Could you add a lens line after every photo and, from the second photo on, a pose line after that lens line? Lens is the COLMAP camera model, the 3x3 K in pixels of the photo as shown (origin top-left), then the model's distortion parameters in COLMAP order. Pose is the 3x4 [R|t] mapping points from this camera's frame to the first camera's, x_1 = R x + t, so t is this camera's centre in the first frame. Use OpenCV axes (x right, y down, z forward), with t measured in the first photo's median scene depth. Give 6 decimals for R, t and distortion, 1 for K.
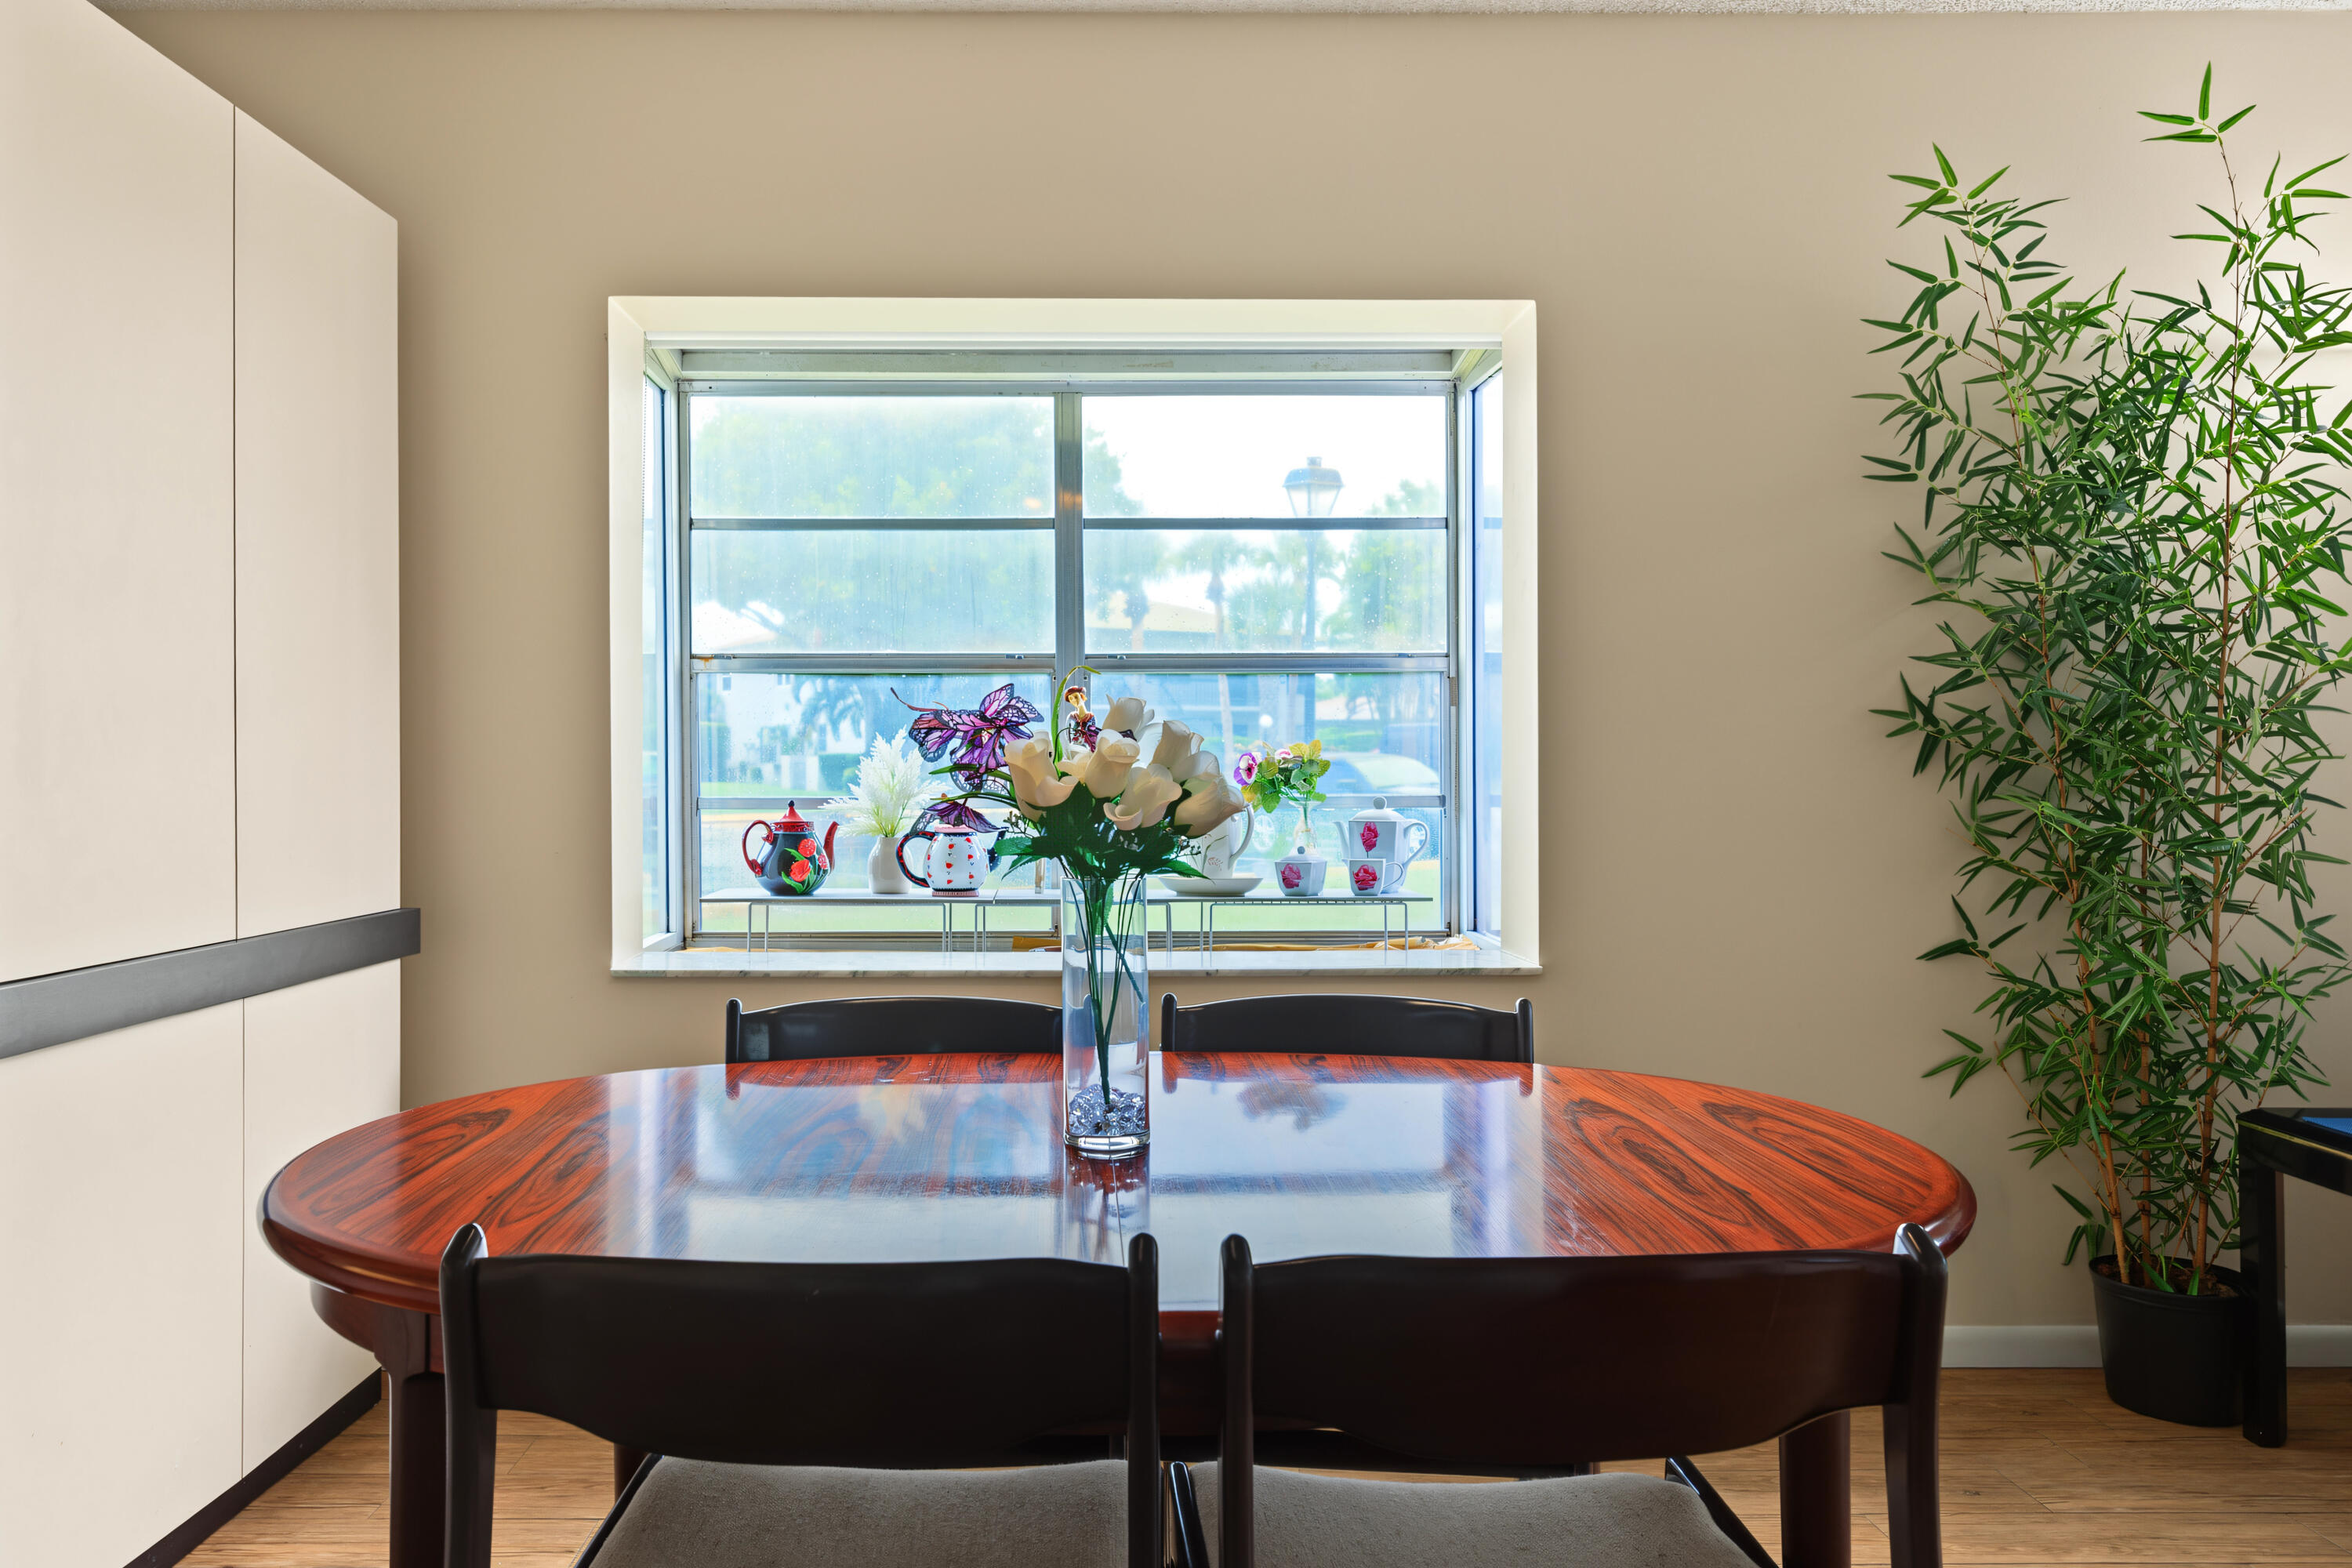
lens RADIAL K [[1626.8, 0, 1174.3], [0, 1626.8, 755.7], [0, 0, 1]] dist [0.005286, 0.000042]
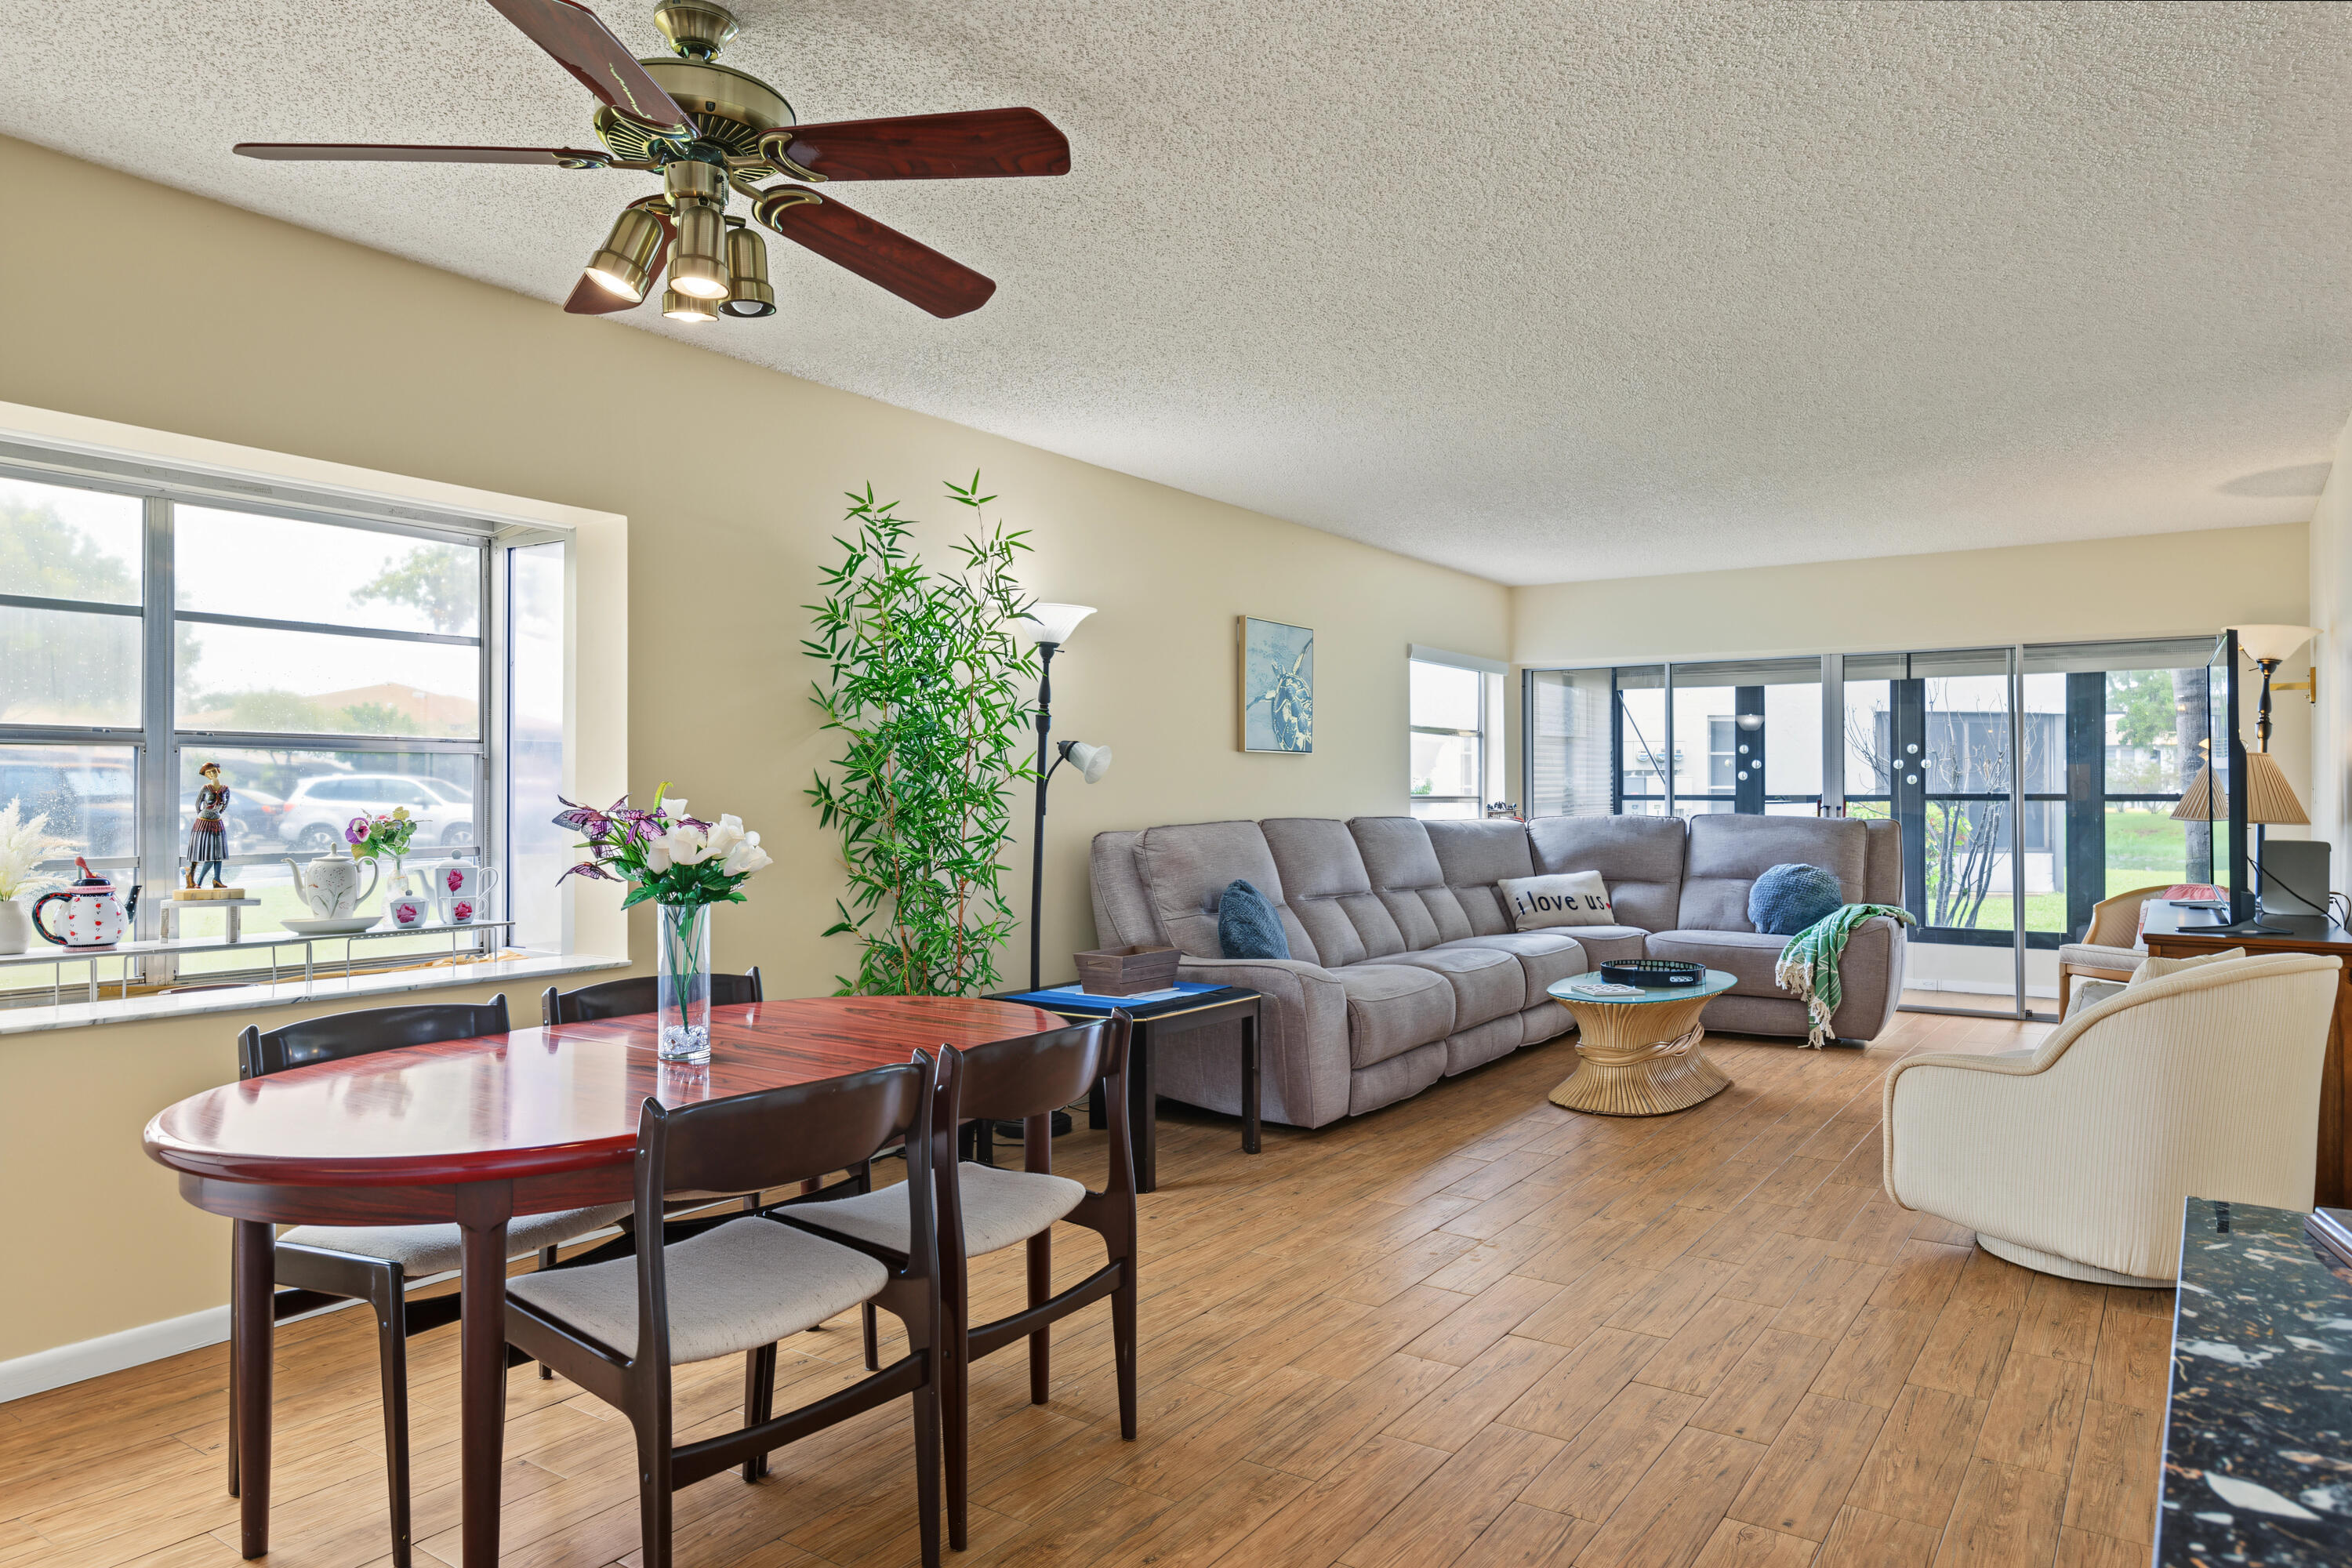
lens RADIAL K [[1457.7, 0, 1170.5], [0, 1457.7, 777.1], [0, 0, 1]] dist [-0.009620, -0.002422]
pose [[0.576199, 0.011424, 0.817229, -0.585108], [-0.004140, 0.999930, -0.011059, -0.026799], [-0.817299, 0.002989, 0.576206, -0.182659]]
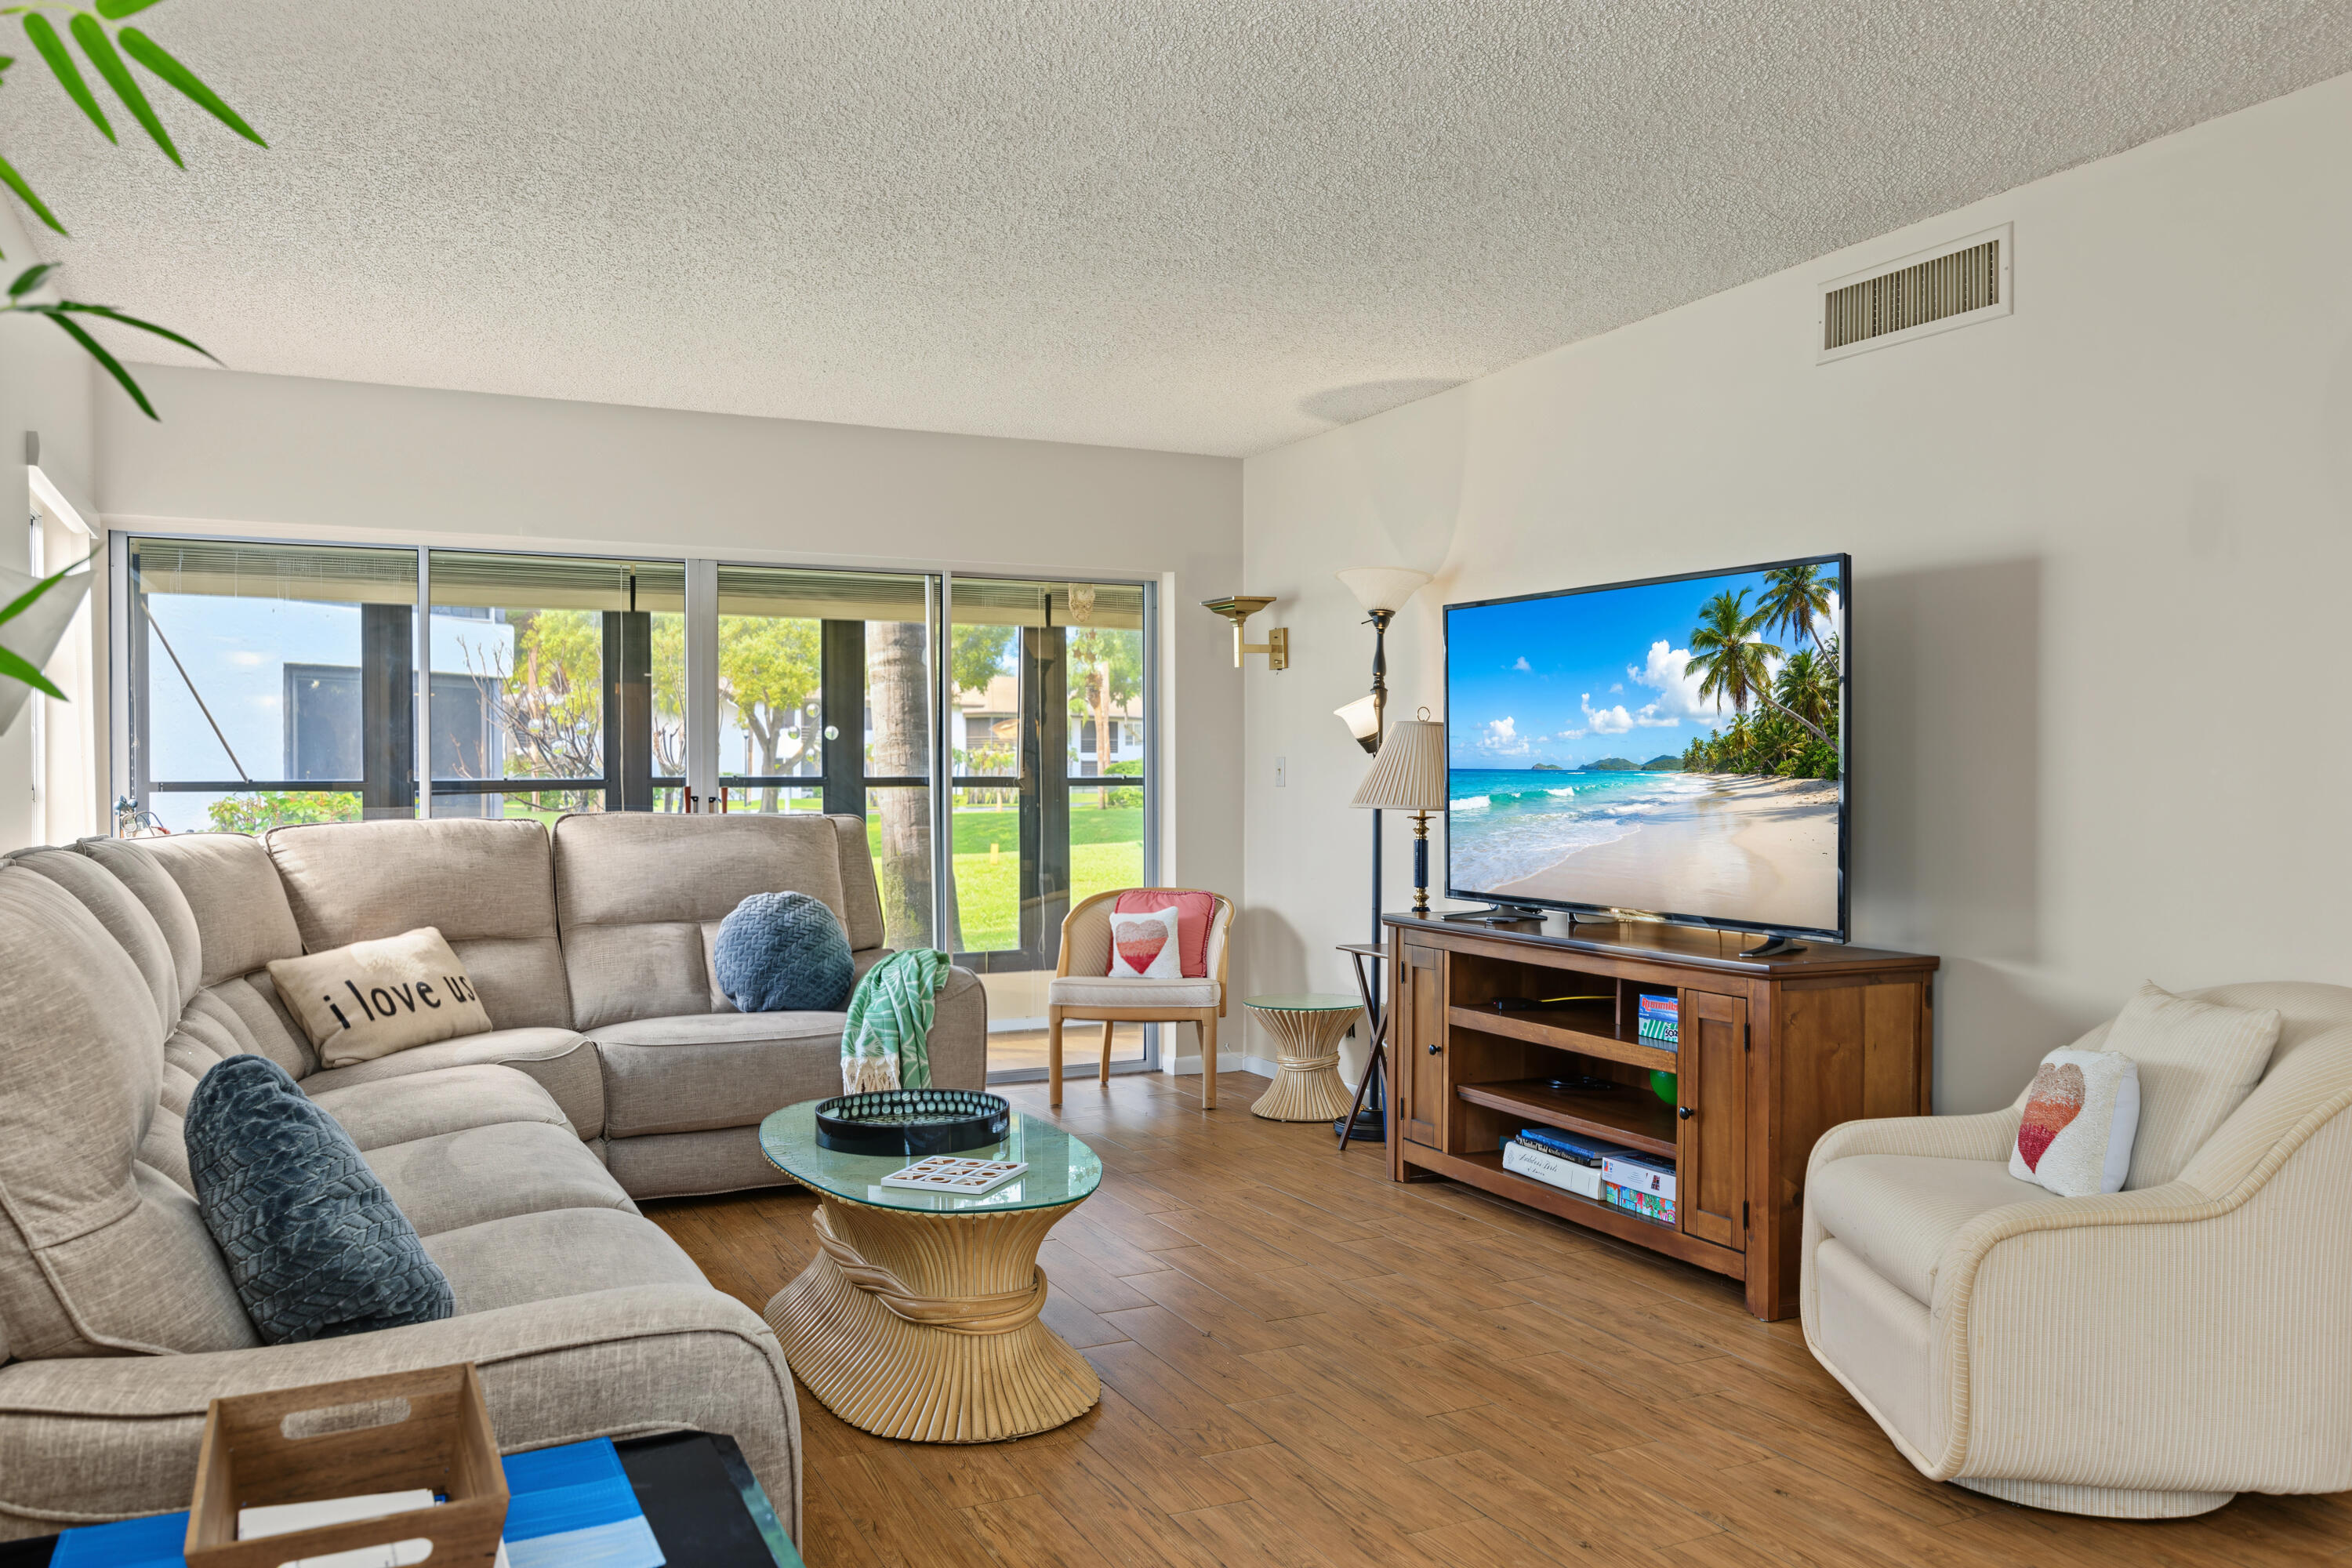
lens RADIAL K [[1780.7, 0, 1161.7], [0, 1780.7, 801.8], [0, 0, 1]] dist [-0.002724, 0.000701]
pose [[-0.428372, -0.009138, 0.903556, 0.210267], [0.001612, 0.999940, 0.010877, -0.024316], [-0.903601, 0.006116, -0.428331, 0.807579]]
